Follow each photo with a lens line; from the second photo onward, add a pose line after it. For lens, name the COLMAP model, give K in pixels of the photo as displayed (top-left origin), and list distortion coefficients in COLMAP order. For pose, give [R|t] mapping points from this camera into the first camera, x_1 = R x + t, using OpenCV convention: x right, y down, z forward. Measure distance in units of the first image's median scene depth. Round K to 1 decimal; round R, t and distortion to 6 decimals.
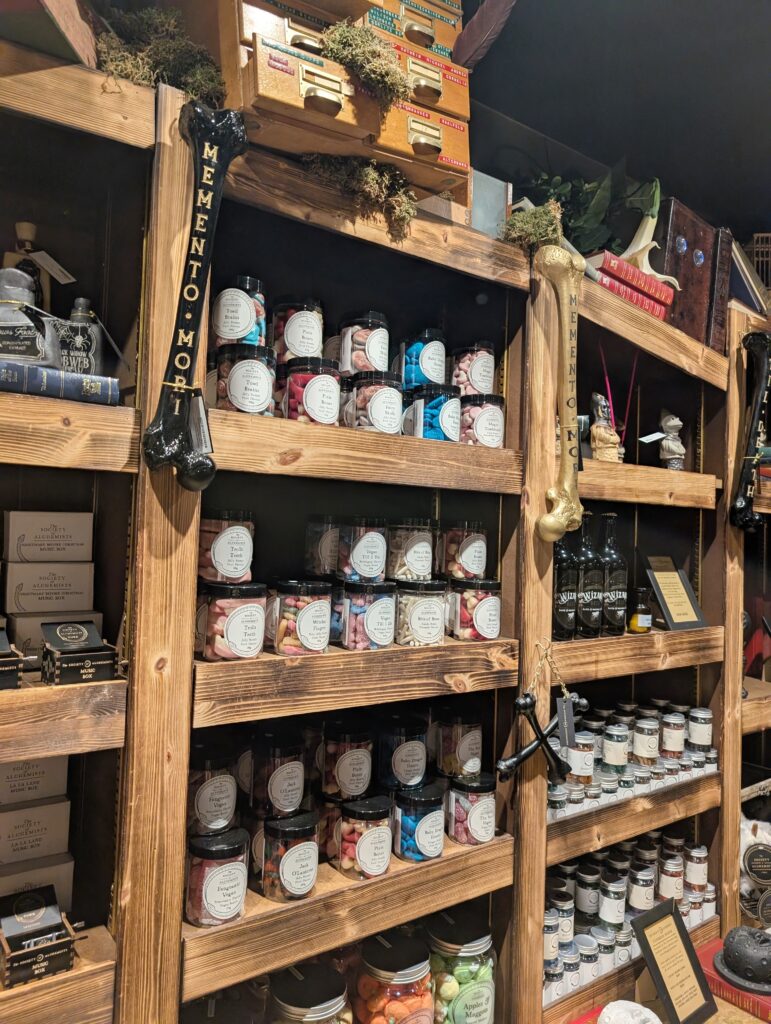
lens RADIAL K [[730.6, 0, 386.4], [0, 730.6, 504.9], [0, 0, 1]] dist [-0.003222, -0.002170]
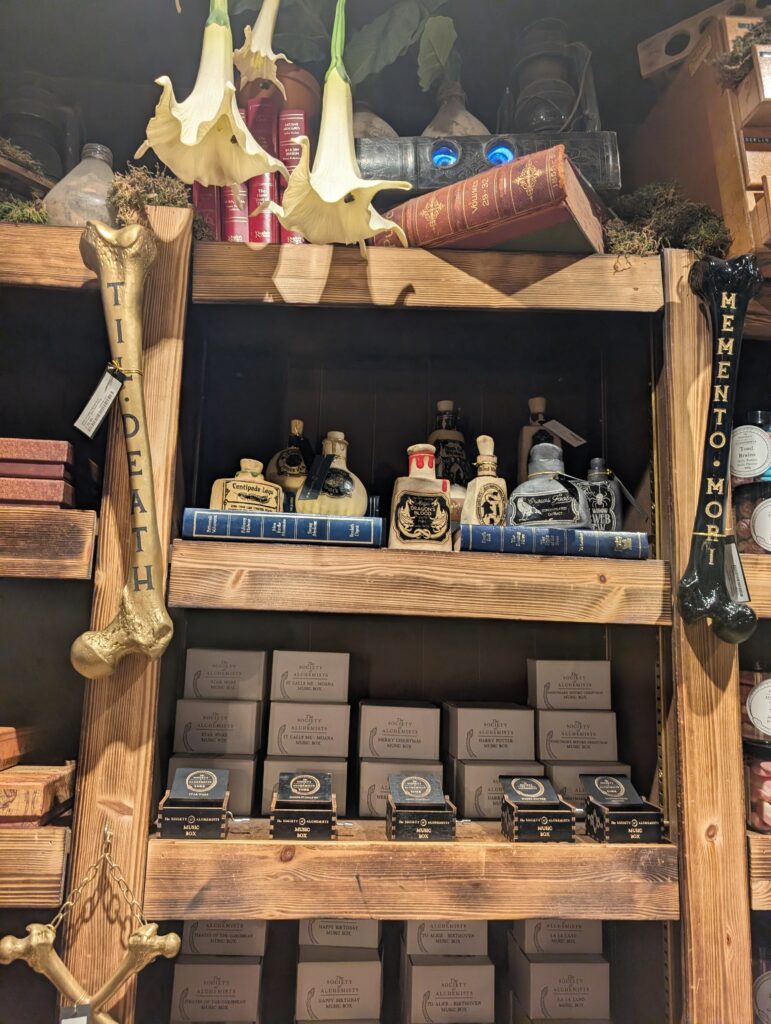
lens RADIAL K [[730.6, 0, 382.9], [0, 730.6, 519.5], [0, 0, 1]] dist [-0.003222, -0.002170]
pose [[0.855090, -0.089045, -0.510775, -0.157328], [0.016887, 0.989402, -0.144216, -0.049669], [0.518204, 0.114692, 0.847532, -0.054117]]
